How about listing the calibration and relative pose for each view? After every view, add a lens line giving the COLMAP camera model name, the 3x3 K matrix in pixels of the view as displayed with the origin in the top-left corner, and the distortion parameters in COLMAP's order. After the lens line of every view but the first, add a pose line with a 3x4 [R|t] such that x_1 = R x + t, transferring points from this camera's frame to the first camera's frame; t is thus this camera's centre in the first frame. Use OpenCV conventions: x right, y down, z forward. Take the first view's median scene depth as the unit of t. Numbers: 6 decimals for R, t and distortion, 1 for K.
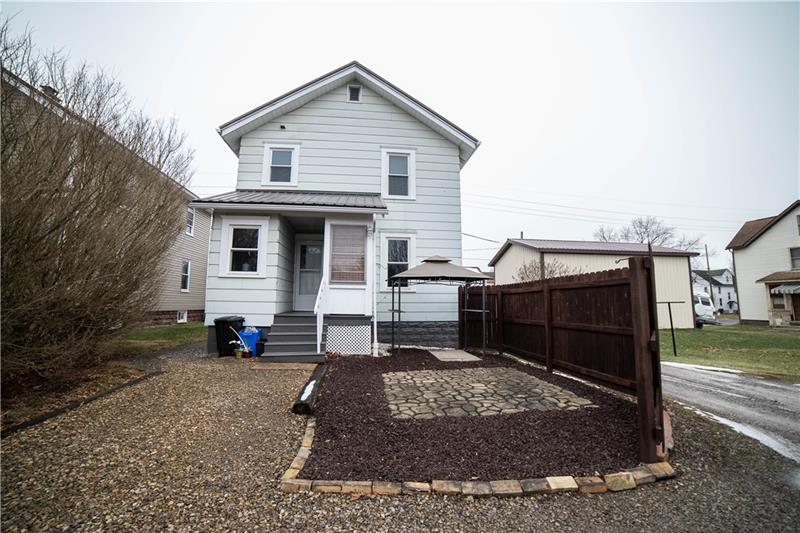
lens RADIAL K [[326.0, 0, 400.0], [0, 326.0, 266.5], [0, 0, 1]] dist [-0.101245, 0.033782]
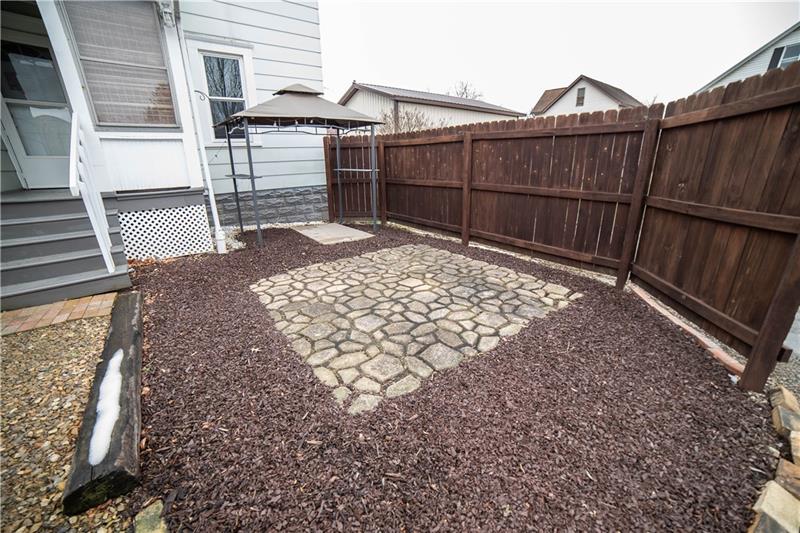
lens RADIAL K [[326.0, 0, 400.0], [0, 326.0, 266.5], [0, 0, 1]] dist [-0.101245, 0.033782]
pose [[0.866632, -0.171859, 0.468416, -0.076192], [-0.037825, 0.913476, 0.405130, 0.044535], [-0.497513, -0.368817, 0.785147, 0.366584]]
